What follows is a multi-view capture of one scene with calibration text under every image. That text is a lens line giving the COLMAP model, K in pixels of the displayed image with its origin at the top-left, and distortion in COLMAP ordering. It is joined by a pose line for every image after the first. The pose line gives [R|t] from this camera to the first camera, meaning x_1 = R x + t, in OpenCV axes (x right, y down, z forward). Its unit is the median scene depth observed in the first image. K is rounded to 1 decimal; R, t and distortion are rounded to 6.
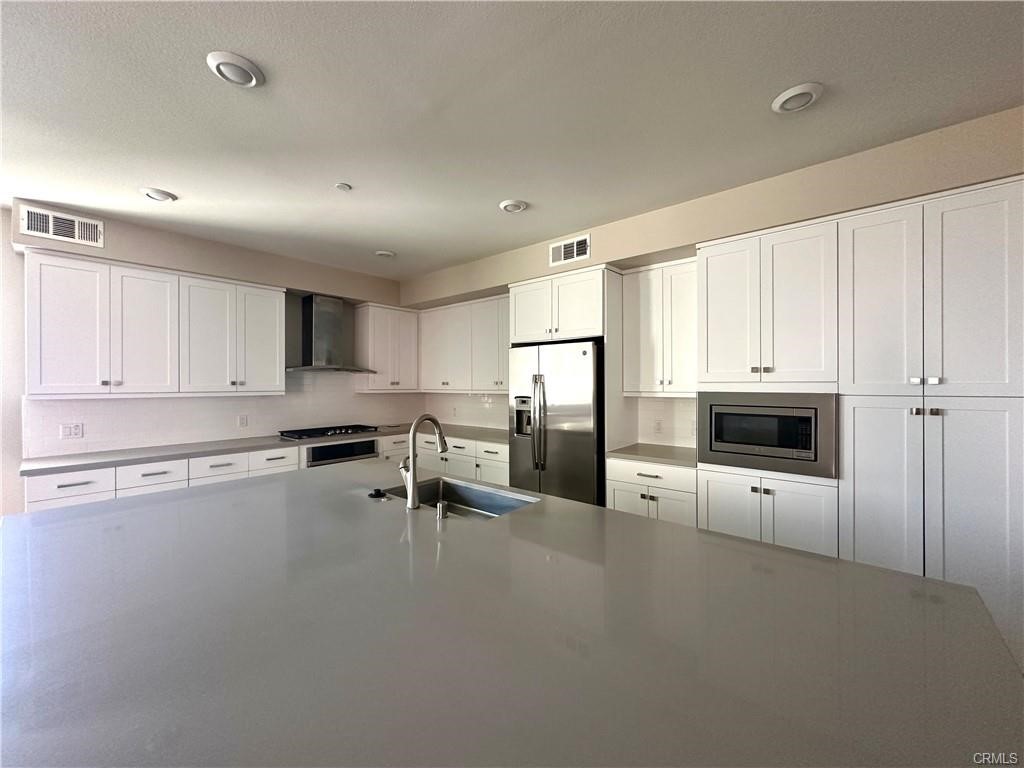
lens RADIAL K [[406.5, 0, 509.7], [0, 406.5, 383.1], [0, 0, 1]] dist [-0.002303, 0.001100]
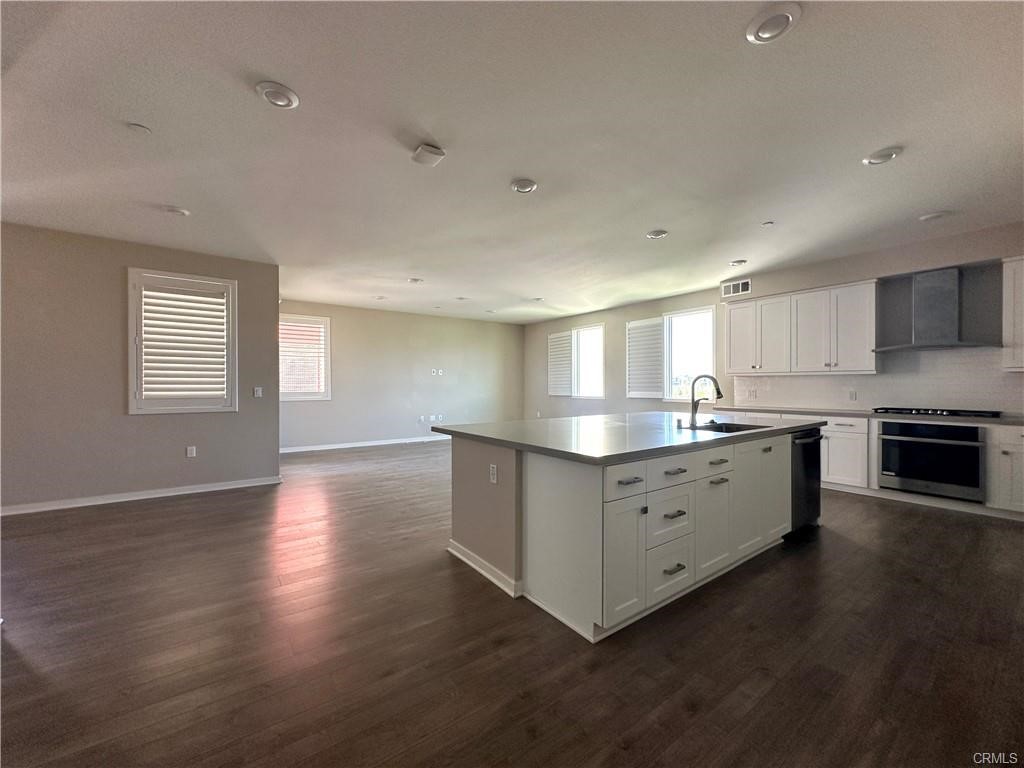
lens RADIAL K [[406.5, 0, 510.9], [0, 406.5, 385.4], [0, 0, 1]] dist [-0.002303, 0.001100]
pose [[-0.227385, 0.006085, -0.973786, 0.885454], [0.000948, 0.999981, 0.006027, 0.060948], [0.973804, 0.000447, -0.227387, 0.317964]]
